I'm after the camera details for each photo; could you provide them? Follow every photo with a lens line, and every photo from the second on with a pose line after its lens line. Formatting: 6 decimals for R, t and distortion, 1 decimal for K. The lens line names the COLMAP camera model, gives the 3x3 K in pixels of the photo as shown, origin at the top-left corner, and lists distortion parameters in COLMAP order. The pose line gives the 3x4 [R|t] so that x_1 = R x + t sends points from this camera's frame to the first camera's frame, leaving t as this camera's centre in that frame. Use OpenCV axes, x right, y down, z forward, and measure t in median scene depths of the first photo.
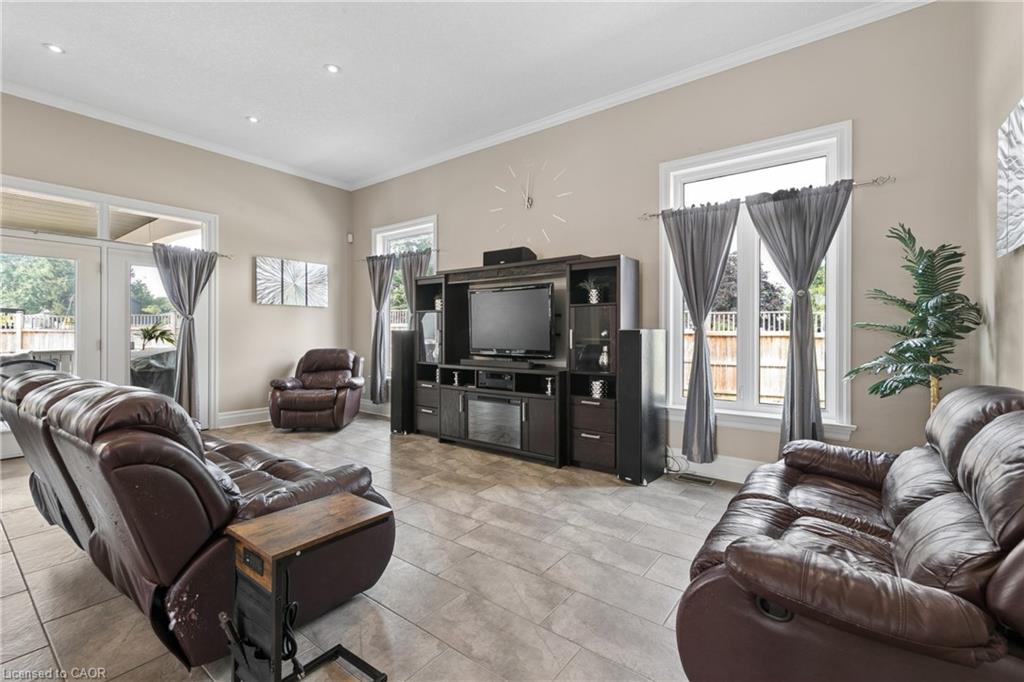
lens RADIAL K [[448.5, 0, 510.8], [0, 448.5, 329.8], [0, 0, 1]] dist [0.002205, 0.000181]
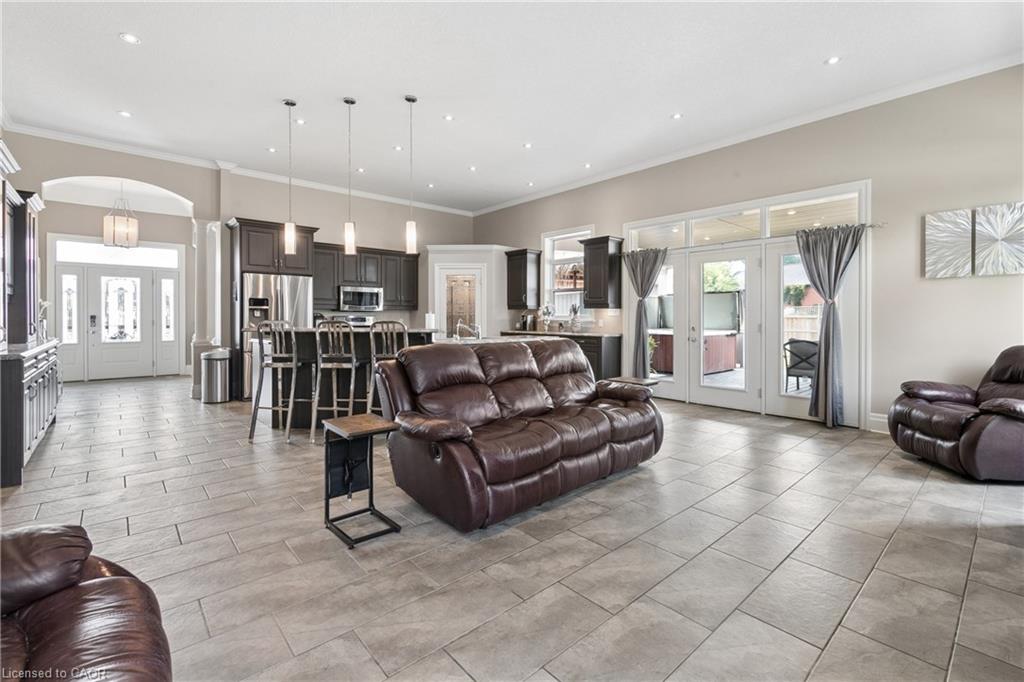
lens RADIAL K [[448.5, 0, 519.5], [0, 448.5, 318.6], [0, 0, 1]] dist [0.002205, 0.000181]
pose [[-0.187900, -0.001361, -0.982187, 0.445995], [0.005865, 0.999980, -0.002508, 0.010049], [0.982171, -0.006231, -0.187888, 0.745332]]
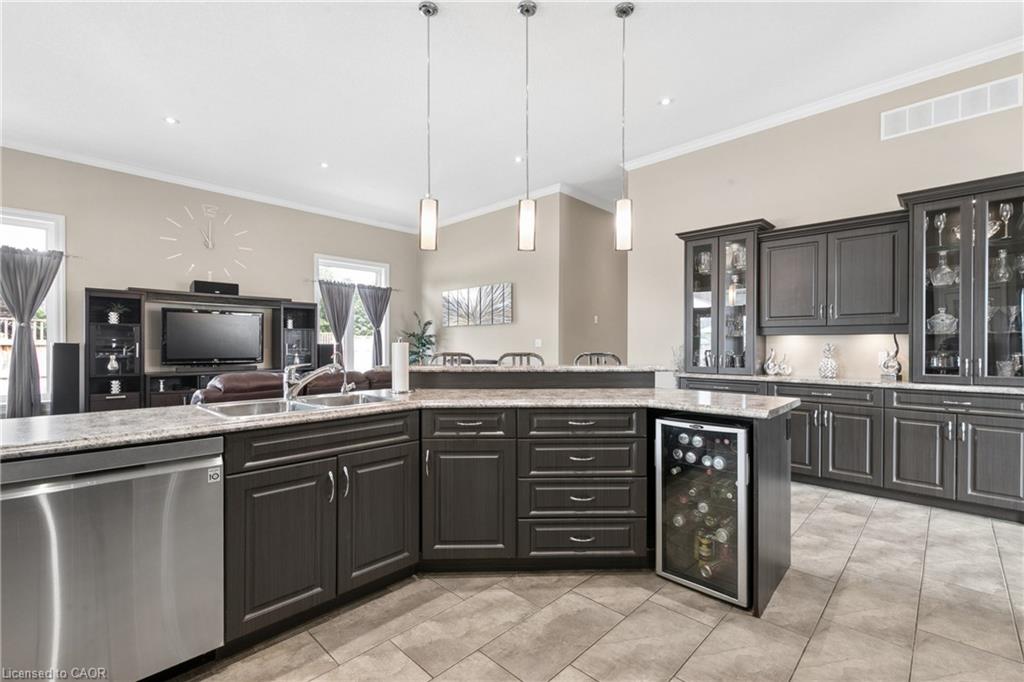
lens RADIAL K [[459.6, 0, 508.8], [0, 459.6, 346.6], [0, 0, 1]] dist [0.001287, 0.000364]
pose [[0.122521, -0.003693, 0.992459, -1.511314], [-0.010264, 0.999935, 0.004988, -0.007166], [-0.992413, -0.010798, 0.122475, -0.012960]]
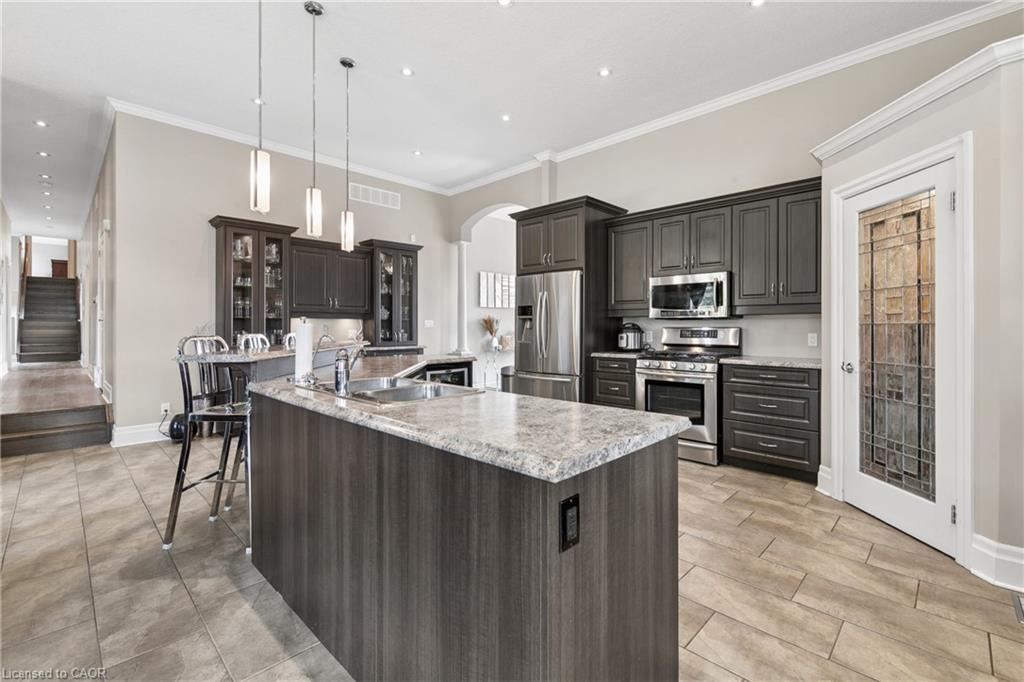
lens RADIAL K [[448.5, 0, 505.7], [0, 448.5, 324.7], [0, 0, 1]] dist [0.002205, 0.000181]
pose [[-0.989816, -0.004184, 0.142294, -1.172079], [-0.005861, 0.999918, -0.011368, -0.001817], [-0.142235, -0.012086, -0.989759, 0.848209]]
